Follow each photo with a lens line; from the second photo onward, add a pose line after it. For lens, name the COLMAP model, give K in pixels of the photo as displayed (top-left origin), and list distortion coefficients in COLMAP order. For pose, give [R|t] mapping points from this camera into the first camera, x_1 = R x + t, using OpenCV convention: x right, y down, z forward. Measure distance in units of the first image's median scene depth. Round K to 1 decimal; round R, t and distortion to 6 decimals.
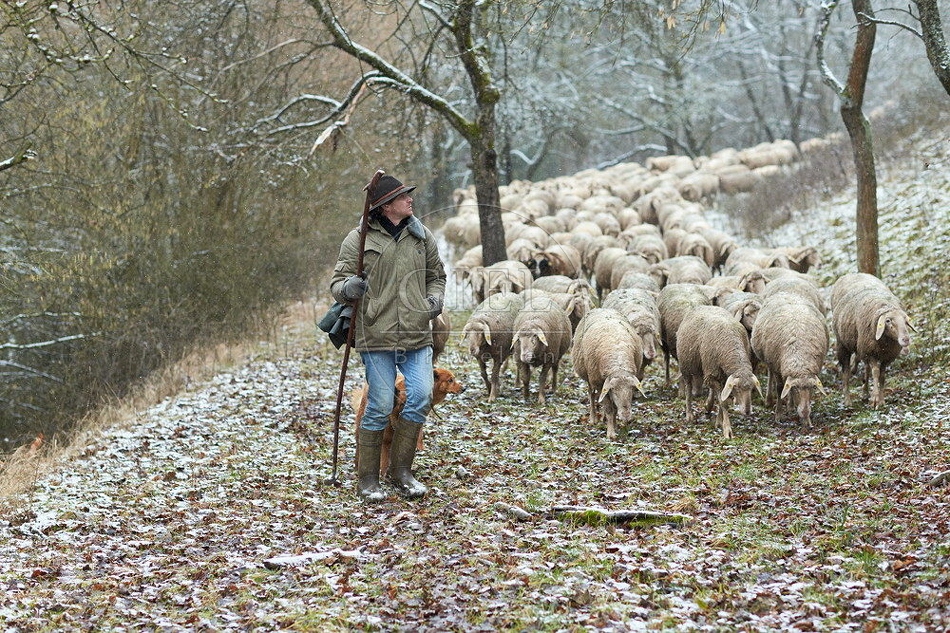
lens RADIAL K [[2207.1, 0, 474.9], [0, 2207.1, 316.8], [0, 0, 1]] dist [-0.107722, 0.000000]
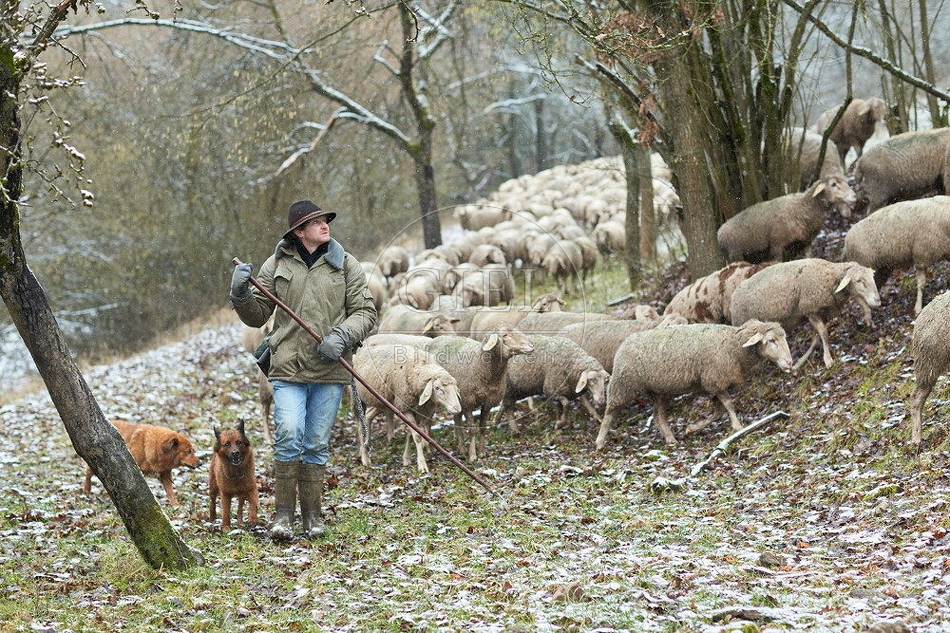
lens RADIAL K [[2207.1, 0, 474.8], [0, 2207.1, 314.0], [0, 0, 1]] dist [-0.107722, 0.000000]
pose [[0.994050, -0.015351, -0.107833, 0.153286], [0.017298, 0.999703, 0.017141, -0.004778], [0.107538, -0.018904, 0.994021, -0.299450]]
